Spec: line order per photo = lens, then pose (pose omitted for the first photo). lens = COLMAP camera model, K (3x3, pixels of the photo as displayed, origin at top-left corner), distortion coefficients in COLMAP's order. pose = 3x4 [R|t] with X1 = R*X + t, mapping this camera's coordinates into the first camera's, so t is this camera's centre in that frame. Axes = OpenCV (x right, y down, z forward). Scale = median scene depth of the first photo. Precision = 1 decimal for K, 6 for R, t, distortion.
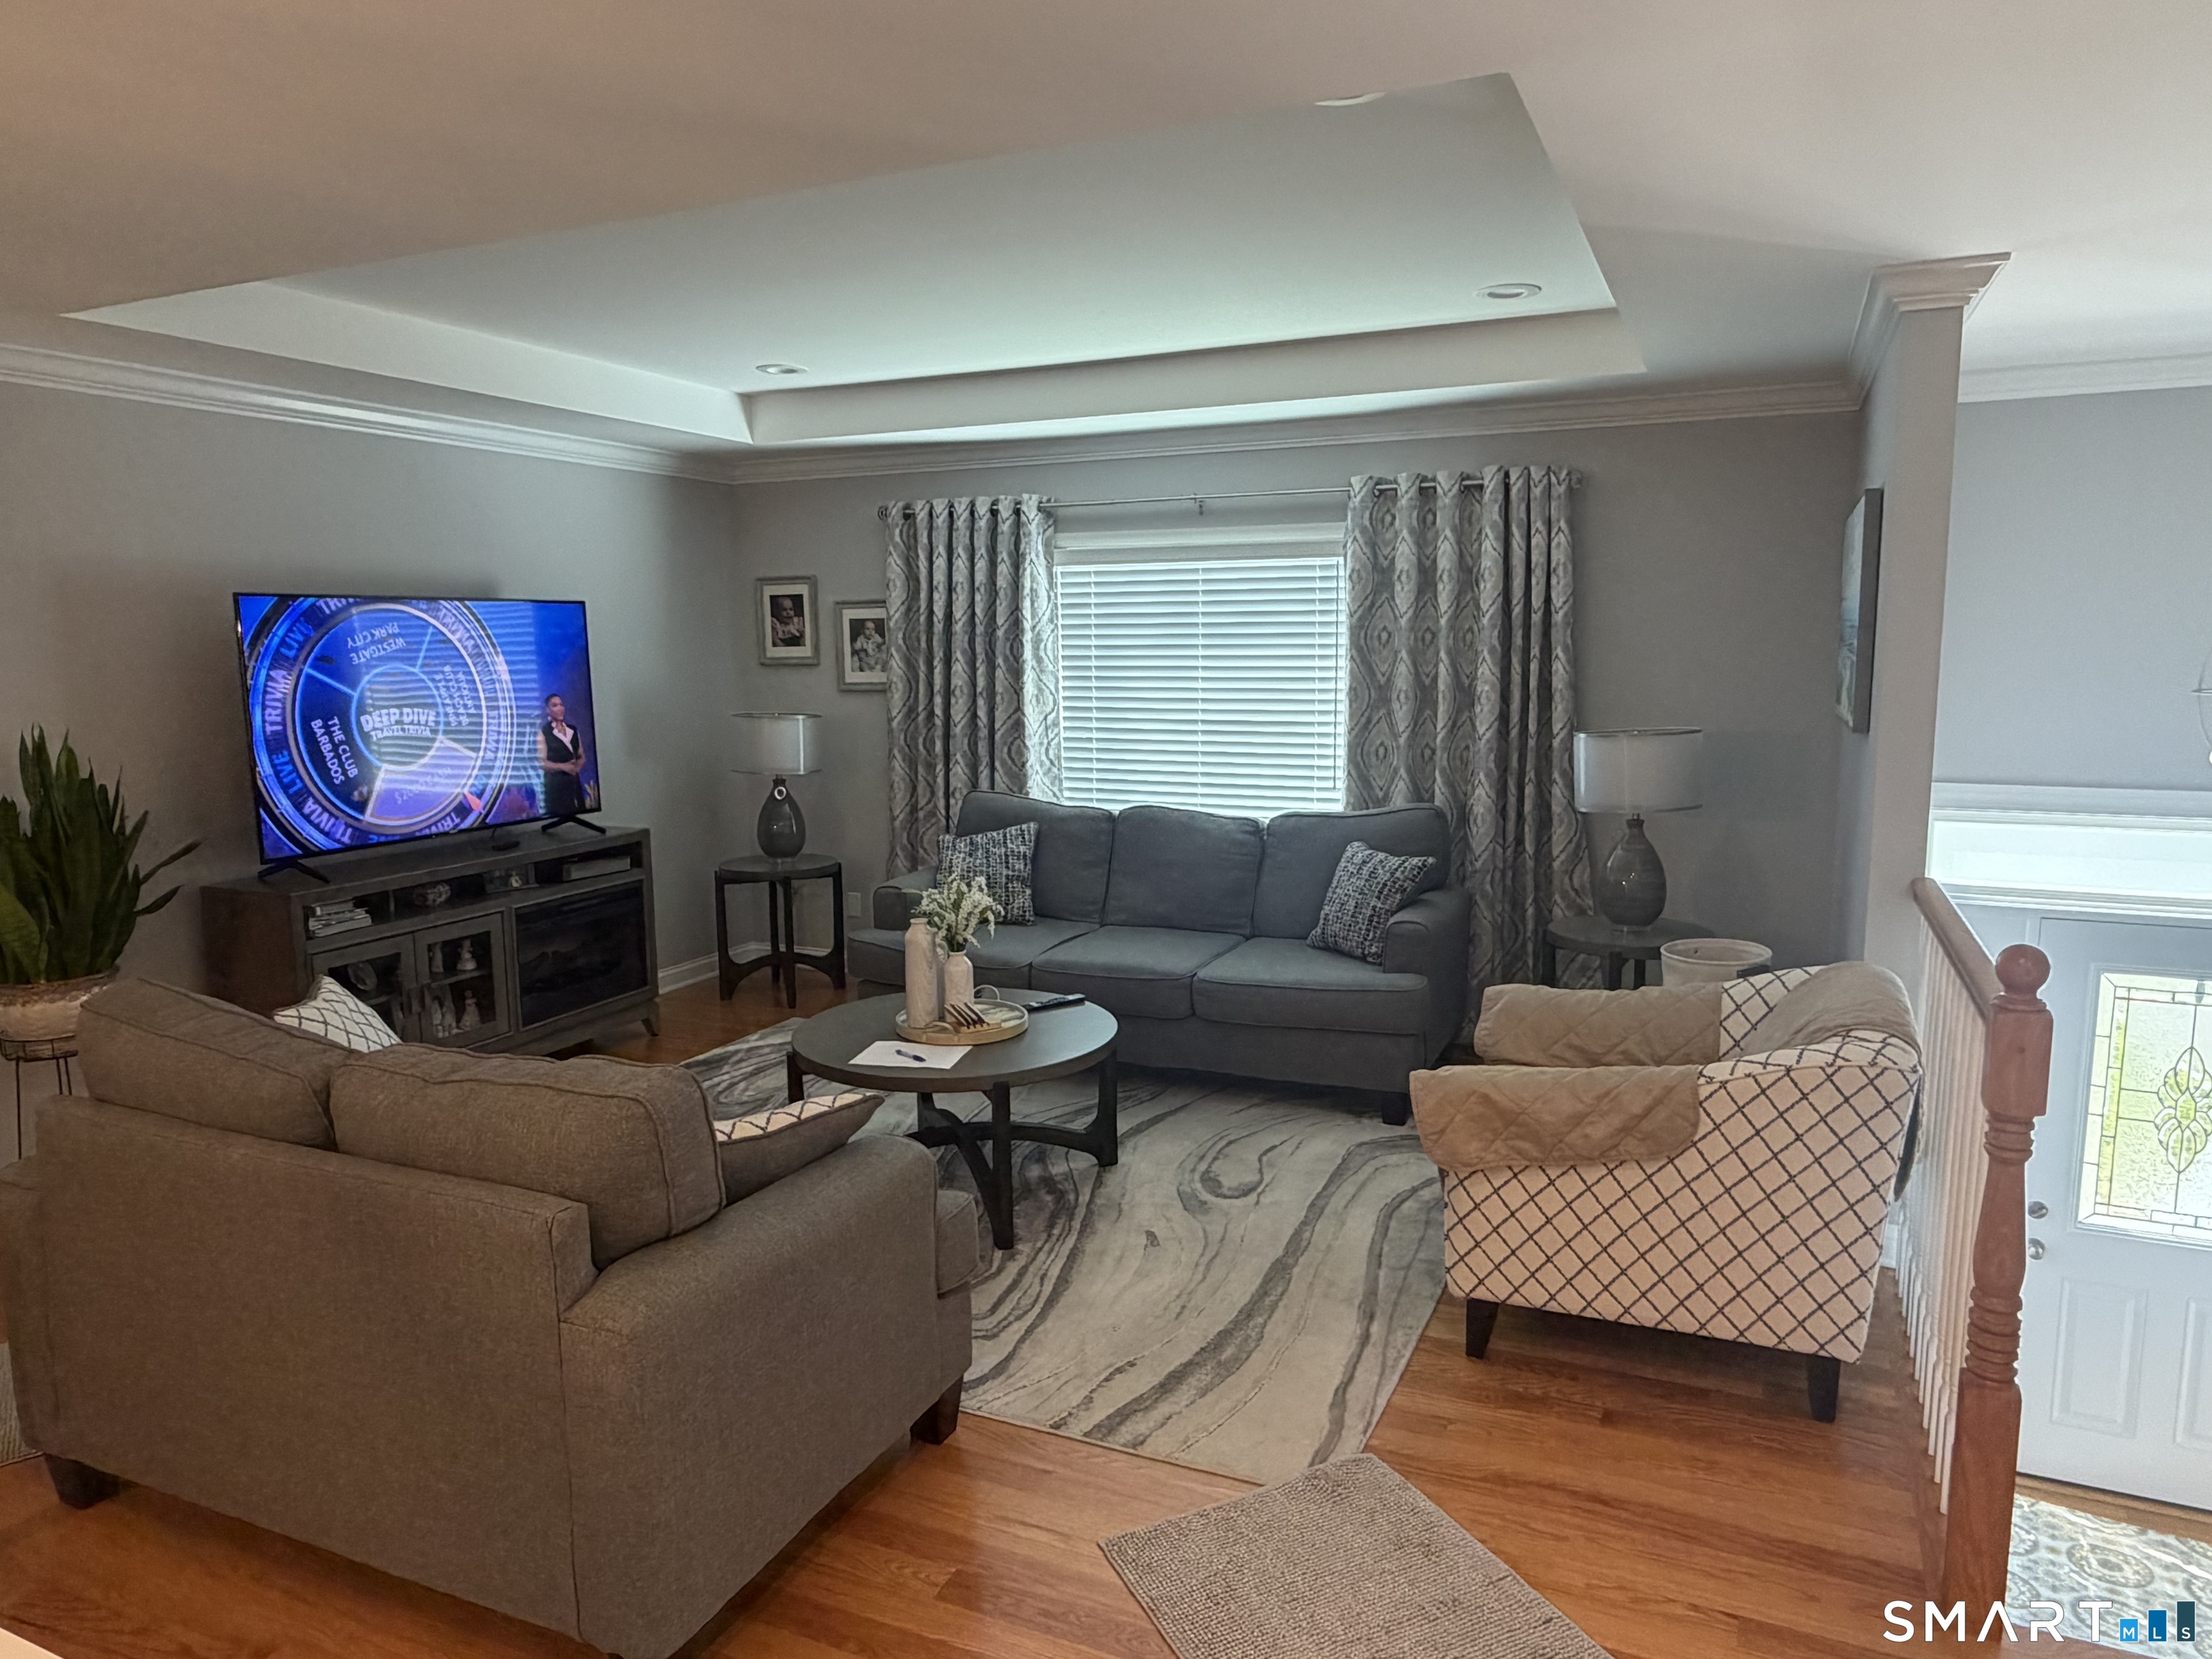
lens RADIAL K [[1425.1, 0, 1106.0], [0, 1425.1, 829.5], [0, 0, 1]] dist [-0.002171, -0.001168]
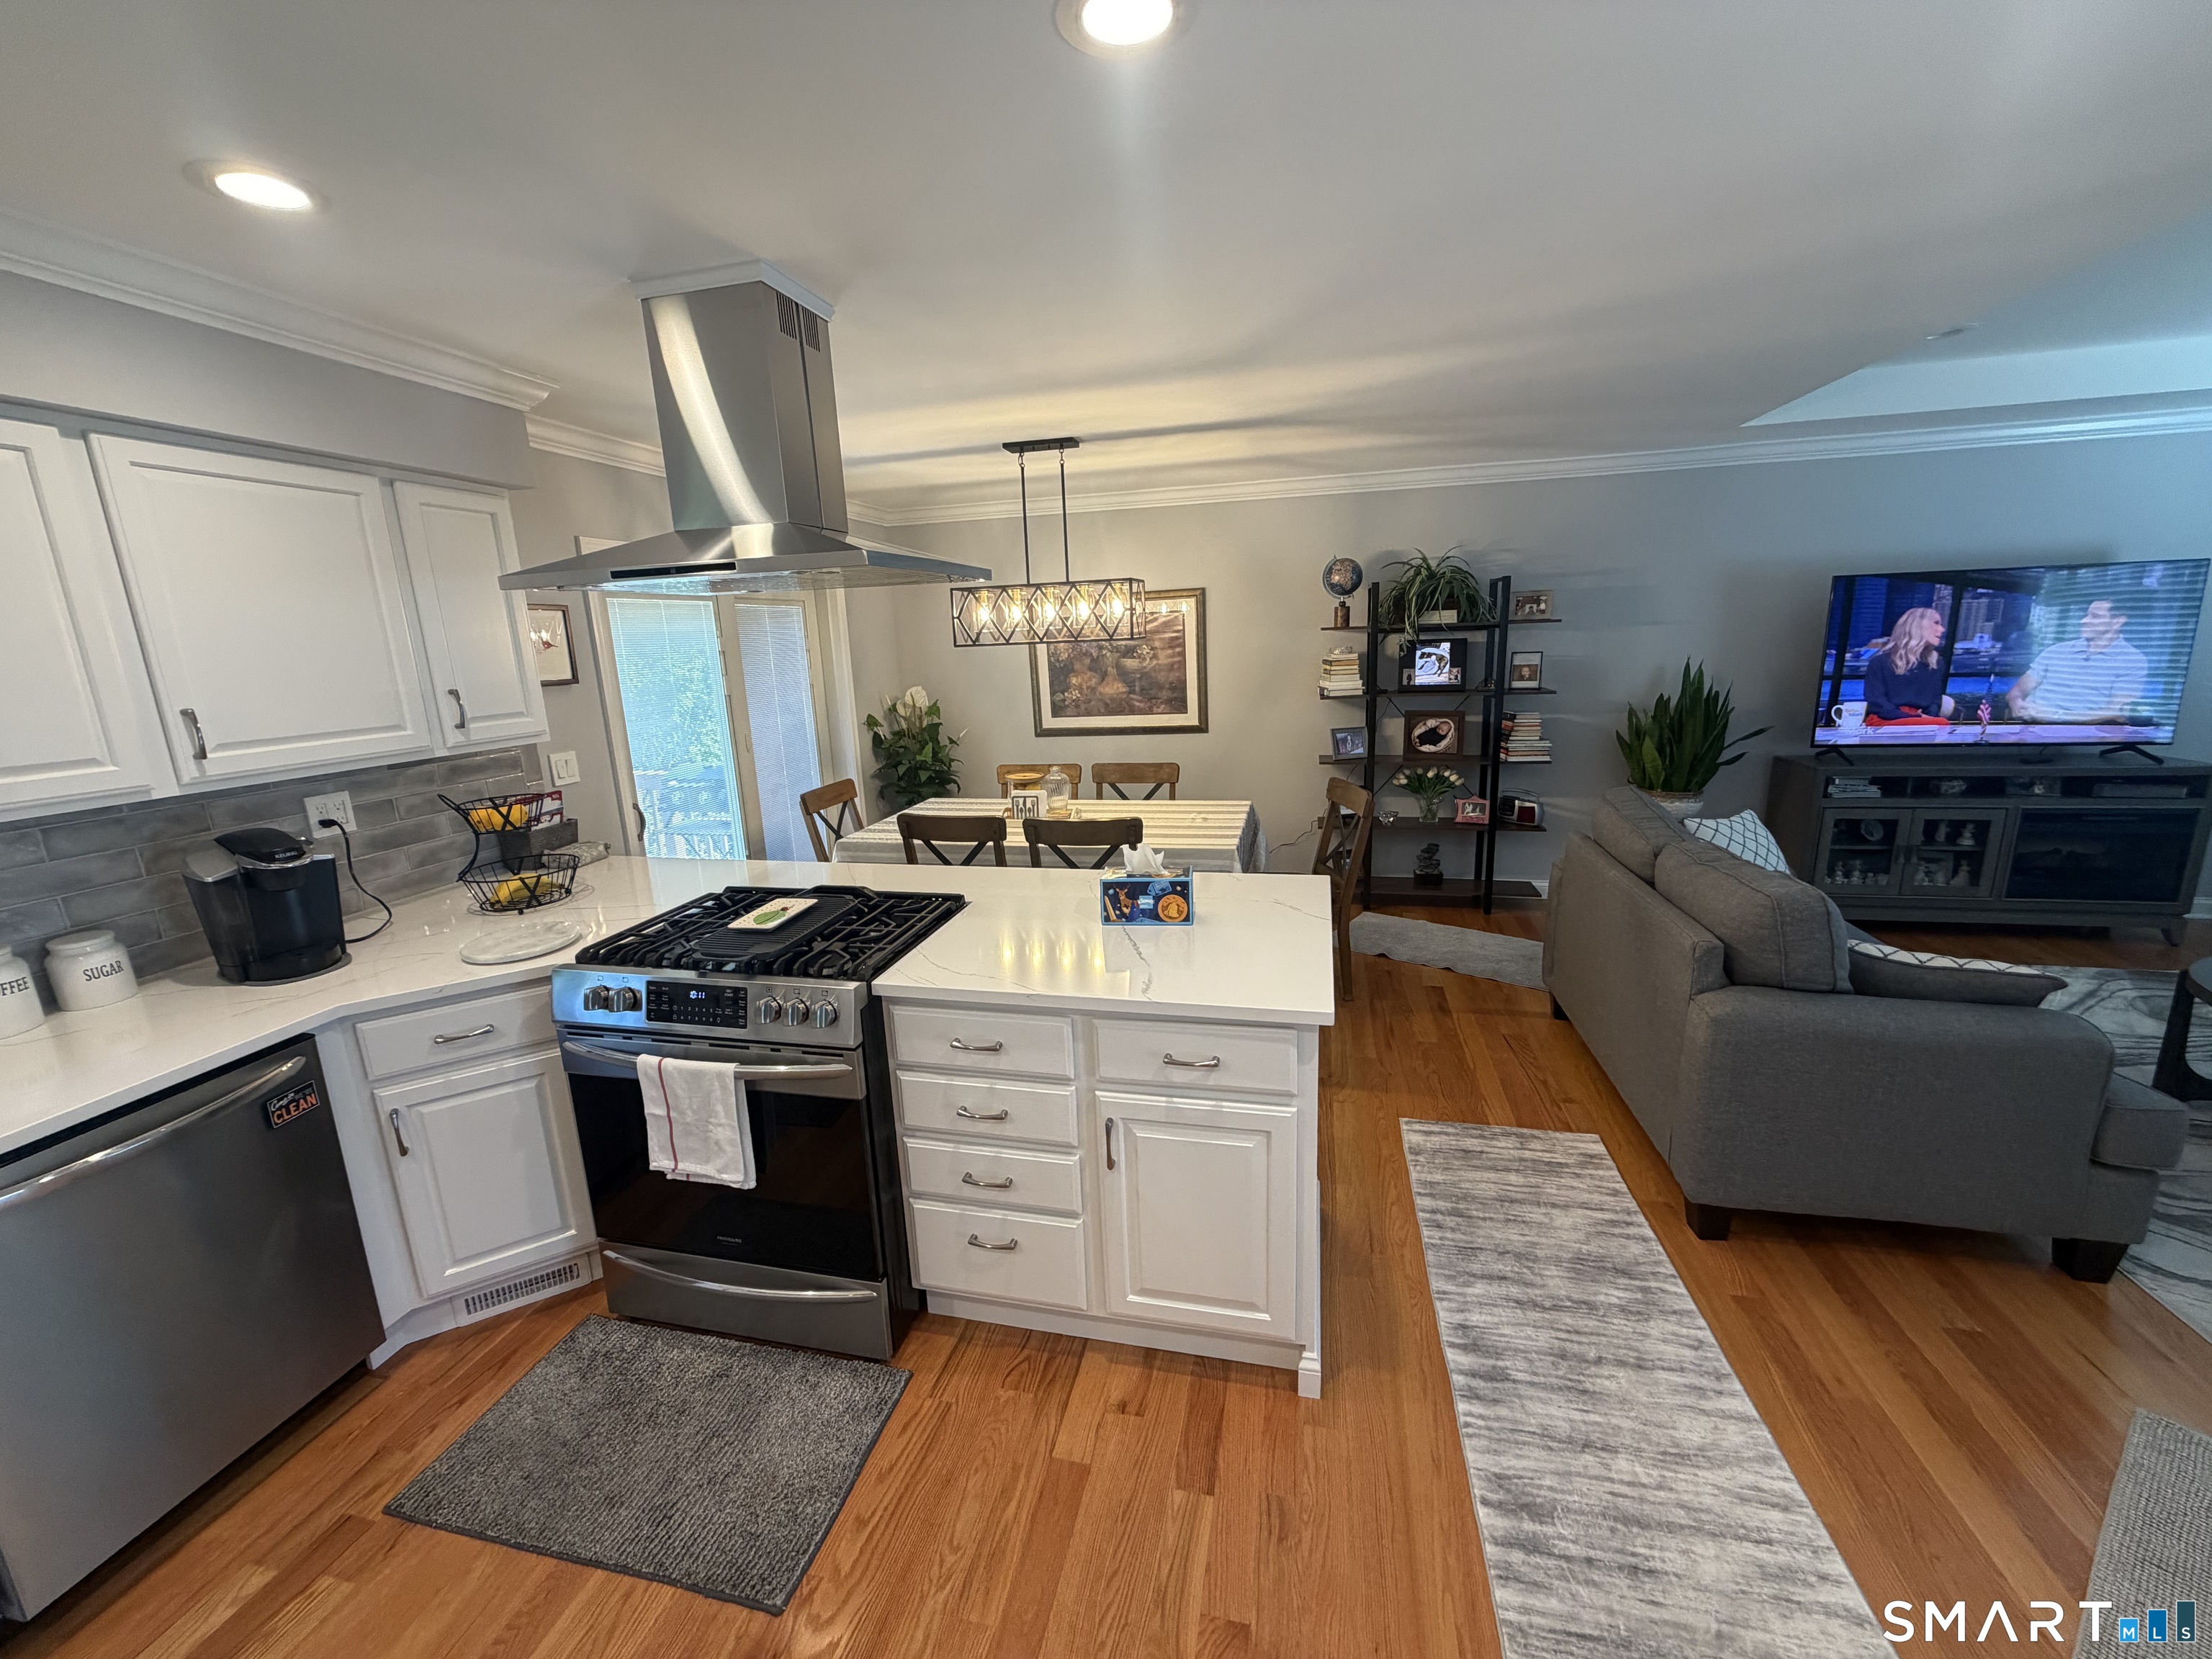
lens RADIAL K [[880.8, 0, 1106.0], [0, 880.8, 829.5], [0, 0, 1]] dist [0.000102, -0.000038]
pose [[0.197399, 0.216264, -0.956171, 0.245928], [-0.094940, 0.974996, 0.200921, -0.010166], [0.975715, 0.051117, 0.212995, 0.010483]]
